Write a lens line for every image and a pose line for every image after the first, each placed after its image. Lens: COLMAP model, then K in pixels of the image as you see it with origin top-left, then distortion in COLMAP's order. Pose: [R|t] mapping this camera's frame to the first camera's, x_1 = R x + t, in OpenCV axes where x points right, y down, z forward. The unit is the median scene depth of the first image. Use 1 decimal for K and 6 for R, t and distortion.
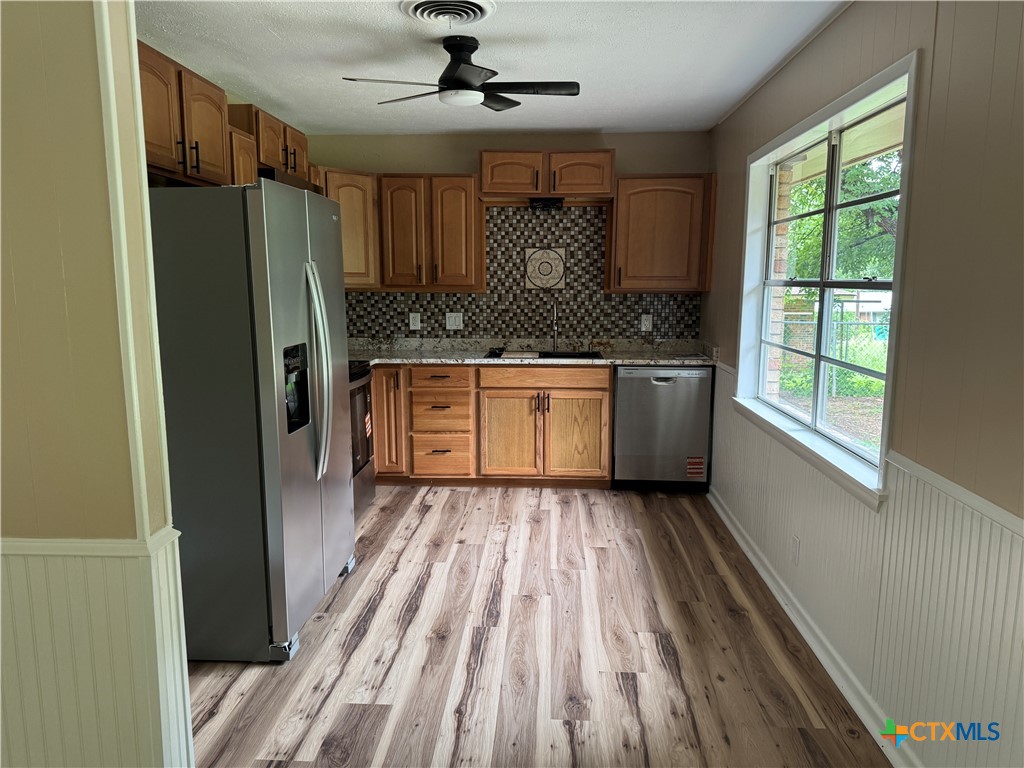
lens RADIAL K [[713.7, 0, 512.0], [0, 713.7, 384.0], [0, 0, 1]] dist [0.172442, -0.311185]
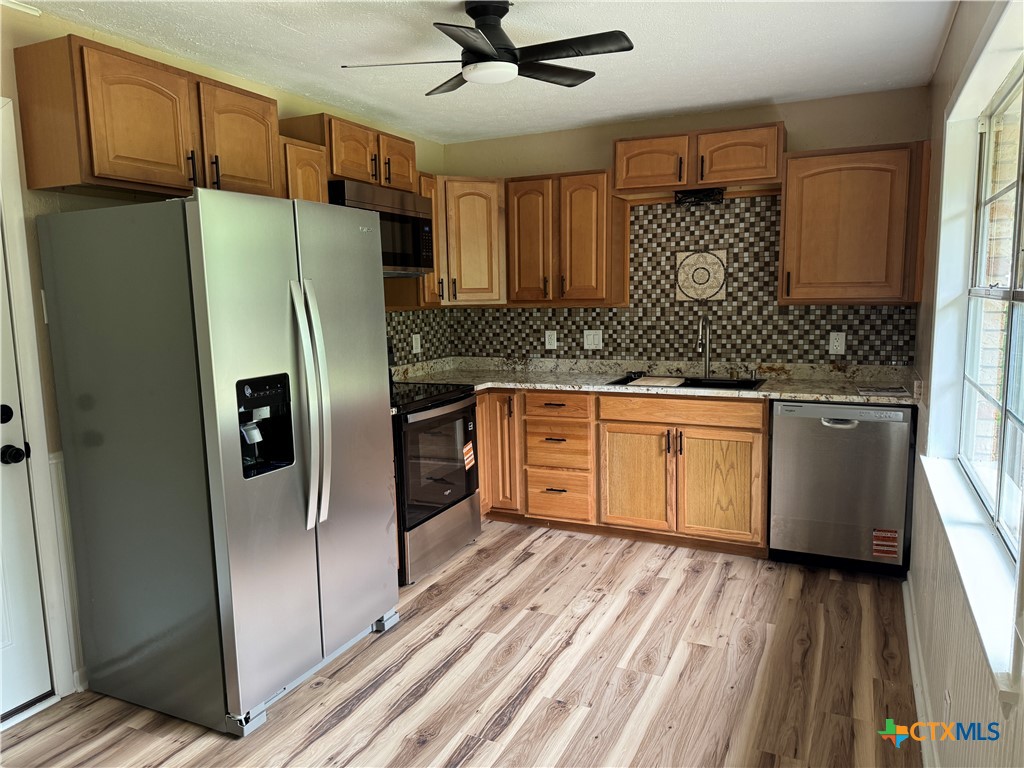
lens RADIAL K [[713.7, 0, 512.0], [0, 713.7, 384.0], [0, 0, 1]] dist [0.172442, -0.311185]
pose [[0.924810, 0.029204, -0.379308, 0.172754], [-0.033951, 0.999407, -0.005830, -0.027389], [0.378912, 0.018270, 0.925252, 0.167872]]
